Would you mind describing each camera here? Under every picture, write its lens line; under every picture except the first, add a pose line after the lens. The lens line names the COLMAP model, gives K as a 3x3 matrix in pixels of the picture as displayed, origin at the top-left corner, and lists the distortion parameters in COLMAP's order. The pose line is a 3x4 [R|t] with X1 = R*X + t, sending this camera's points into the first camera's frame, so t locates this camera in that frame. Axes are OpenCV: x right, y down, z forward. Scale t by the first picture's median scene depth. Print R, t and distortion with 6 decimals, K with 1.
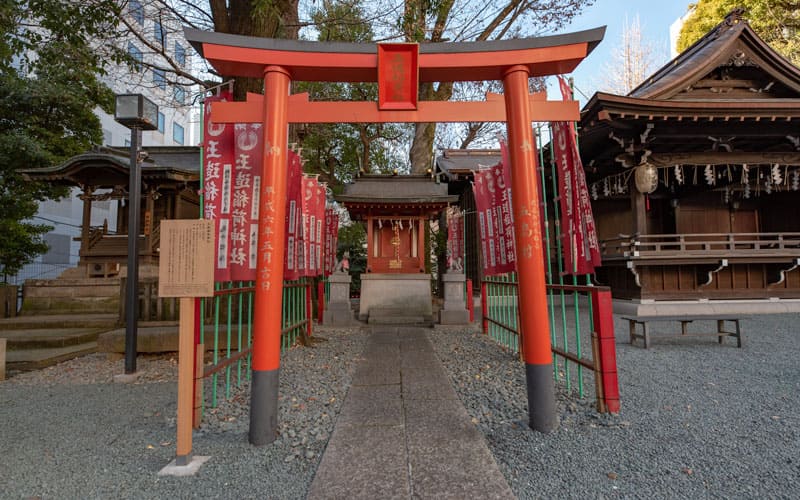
lens RADIAL K [[335.4, 0, 400.0], [0, 335.4, 250.0], [0, 0, 1]] dist [-0.001214, -0.000255]
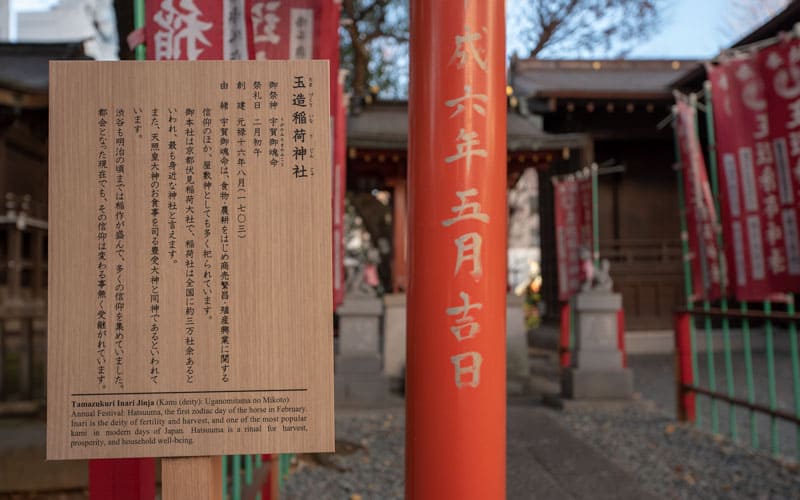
lens RADIAL K [[573.0, 0, 400.0], [0, 573.0, 250.0], [0, 0, 1]] dist [0.005921, 0.003030]
pose [[0.999279, -0.004505, 0.037712, -0.208745], [0.004475, 0.999990, 0.000882, 0.008327], [-0.037715, -0.000712, 0.999288, 0.260664]]
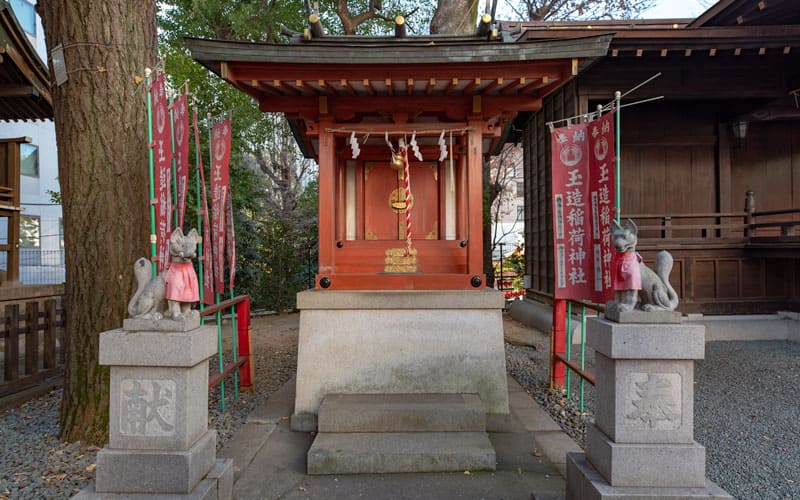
lens RADIAL K [[388.3, 0, 400.0], [0, 388.3, 250.0], [0, 0, 1]] dist [0.001588, 0.000369]
pose [[0.999486, -0.005649, -0.031548, -0.001086], [0.007828, 0.997559, 0.069386, 0.002380], [0.031079, -0.069597, 0.997091, 1.011377]]
